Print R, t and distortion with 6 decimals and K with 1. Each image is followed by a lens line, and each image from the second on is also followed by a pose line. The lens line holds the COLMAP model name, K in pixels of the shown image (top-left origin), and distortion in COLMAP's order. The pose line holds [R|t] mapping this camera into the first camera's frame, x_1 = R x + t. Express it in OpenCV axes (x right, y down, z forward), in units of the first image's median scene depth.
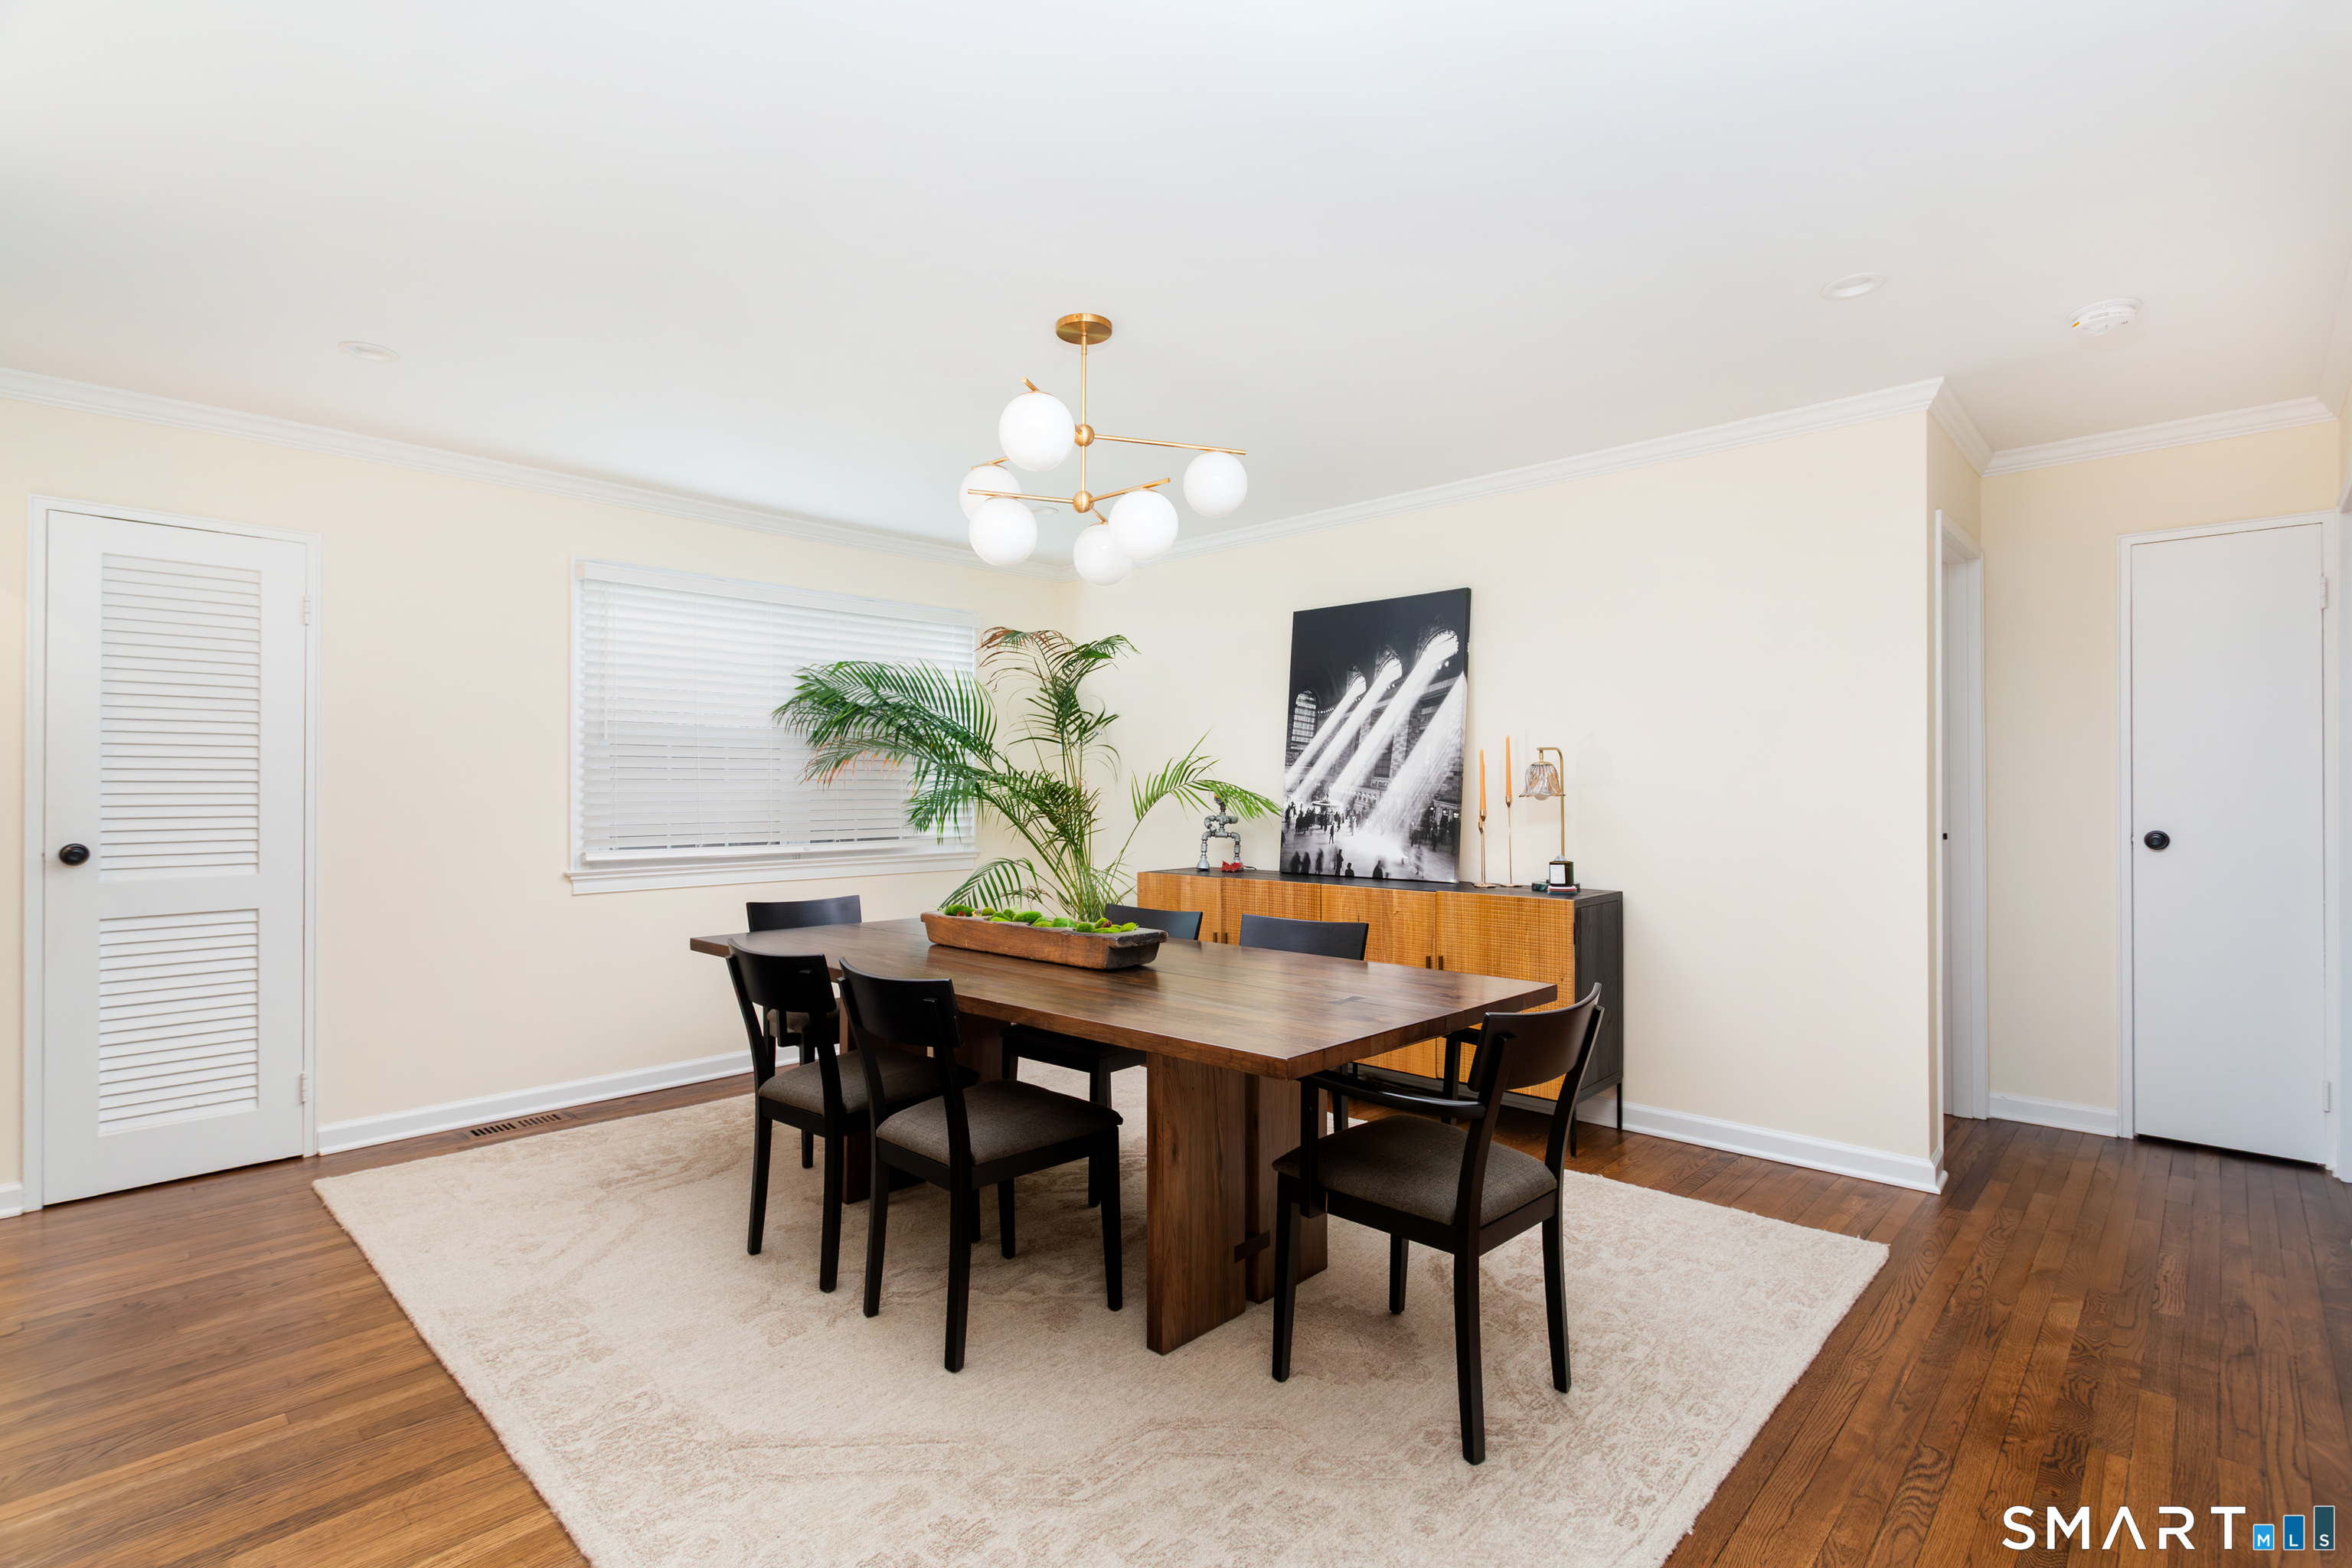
lens RADIAL K [[1121.7, 0, 1176.0], [0, 1121.7, 784.0], [0, 0, 1]] dist [0.009367, 0.000480]
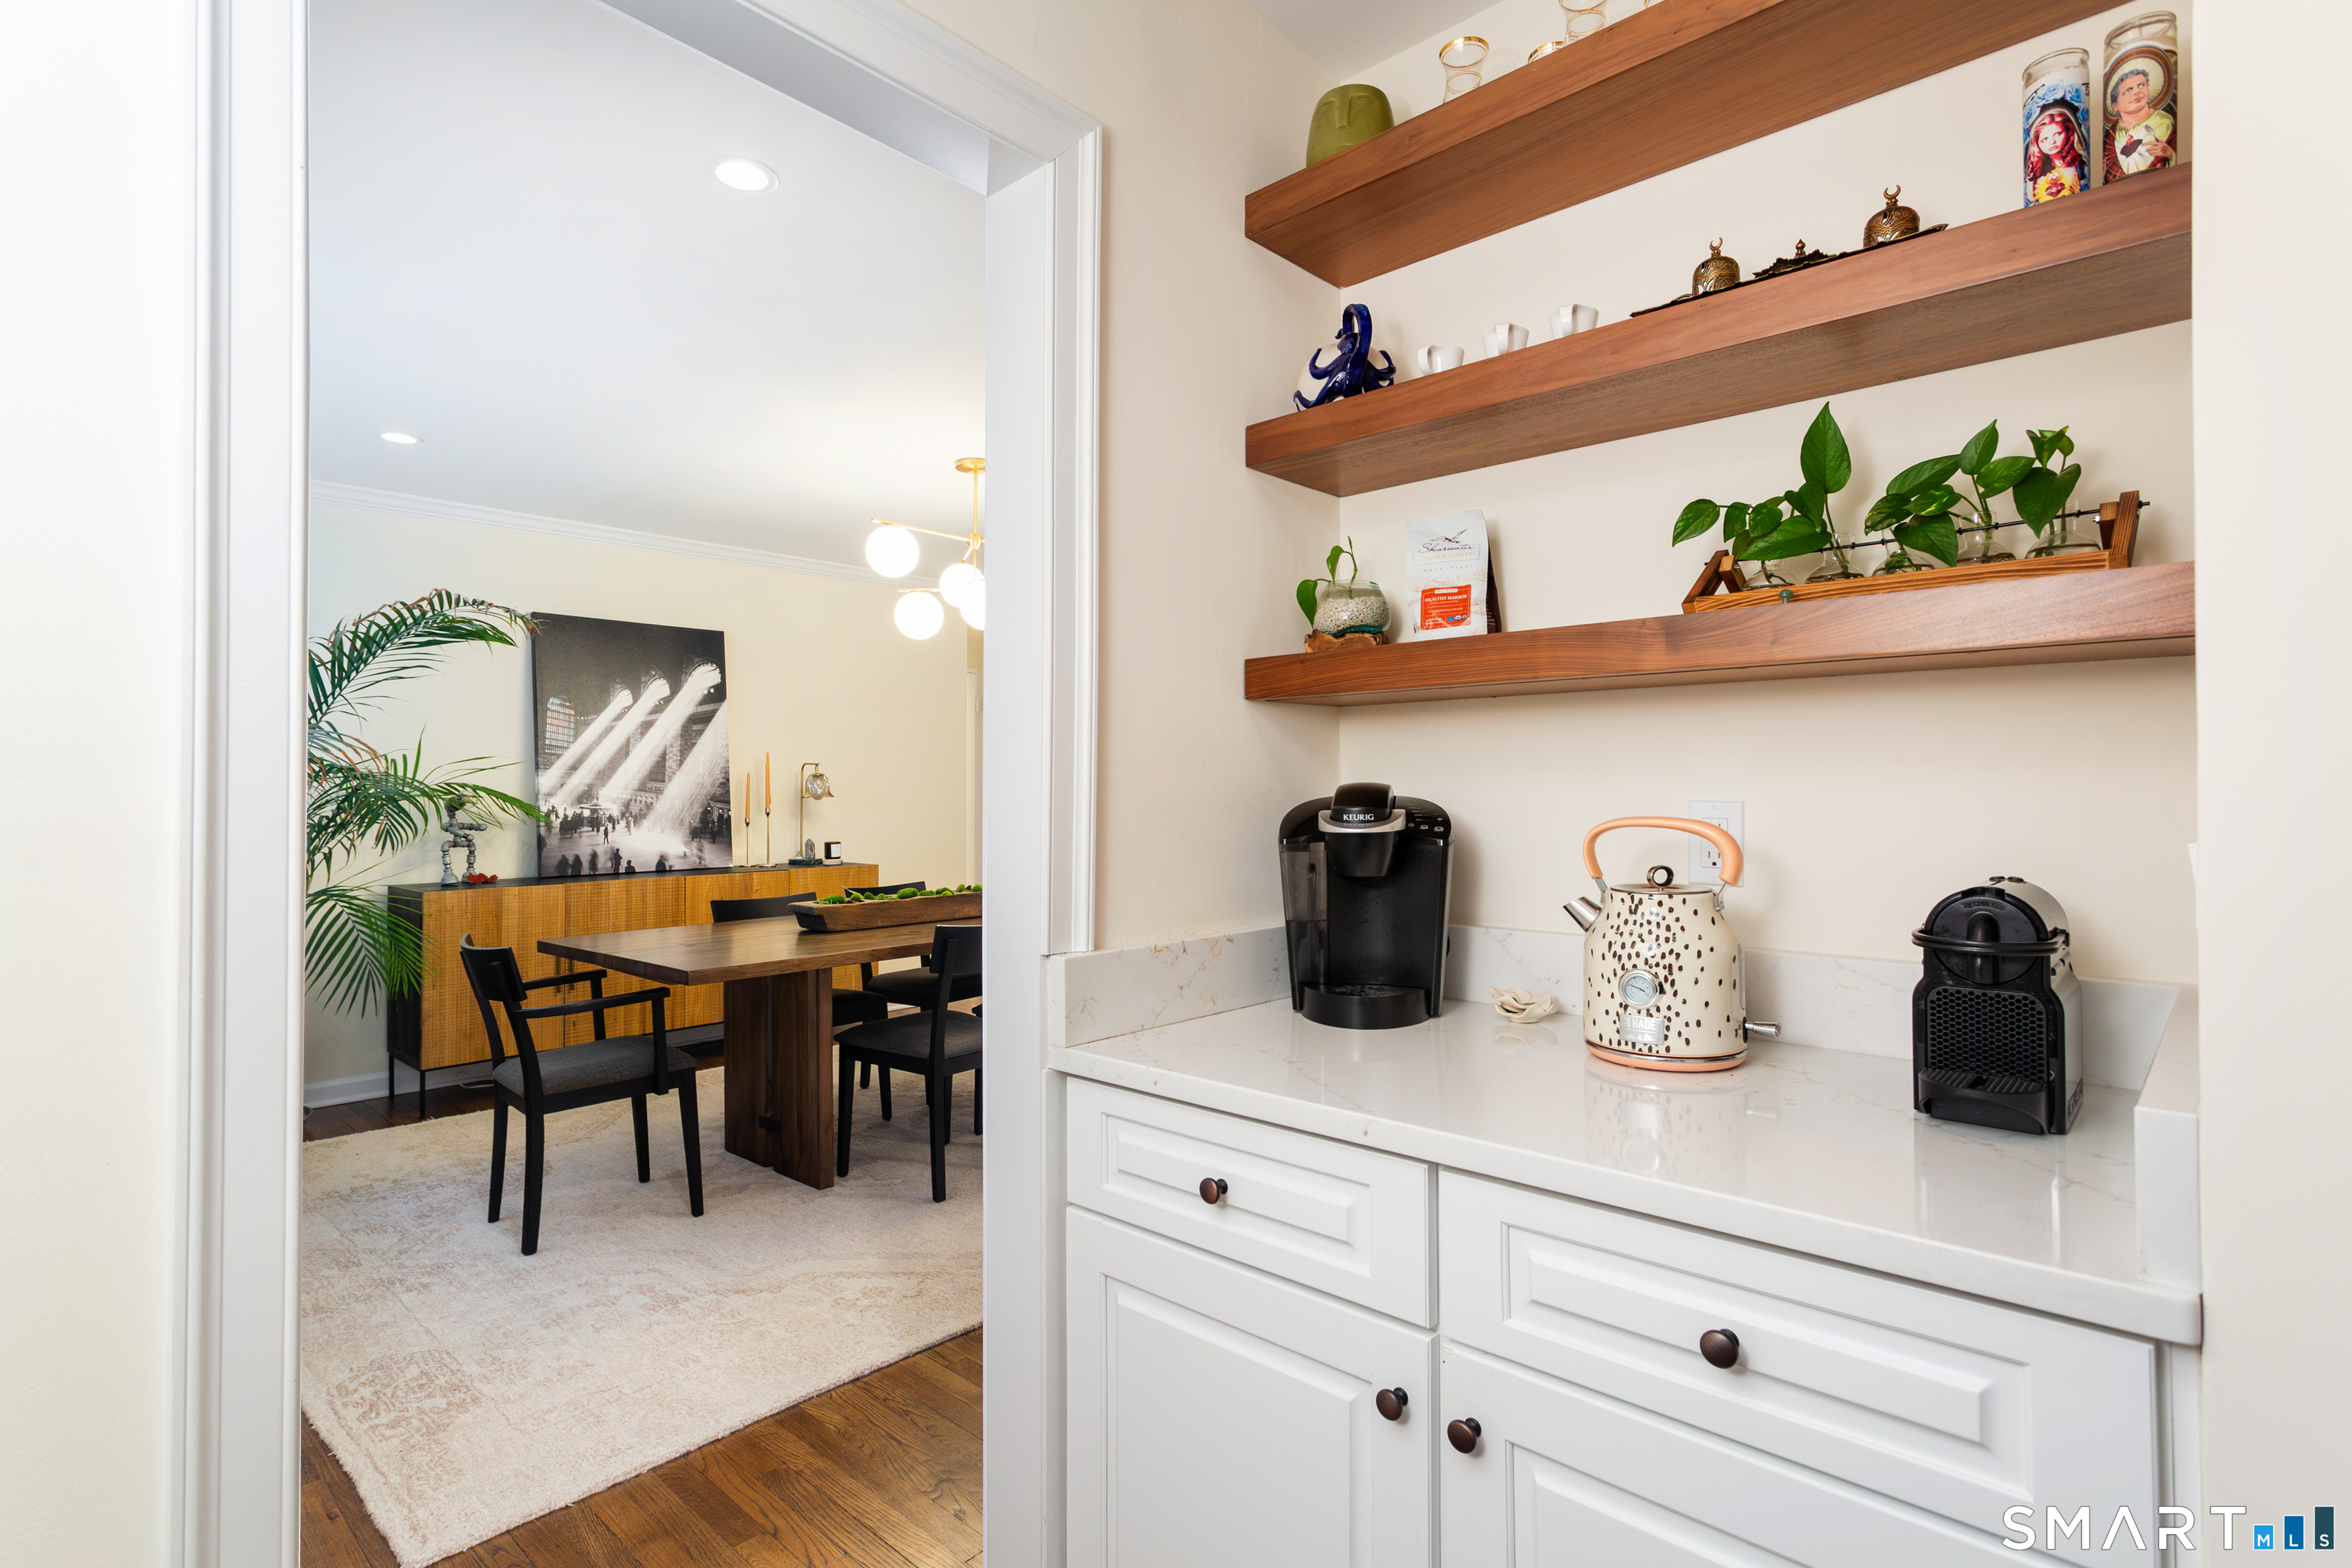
lens RADIAL K [[1121.7, 0, 1176.0], [0, 1121.7, 784.0], [0, 0, 1]] dist [0.009367, 0.000480]
pose [[-0.011131, 0.001355, 0.999937, -0.948101], [-0.008602, 0.999962, -0.001451, -0.006901], [-0.999901, -0.008618, -0.011119, 0.480477]]
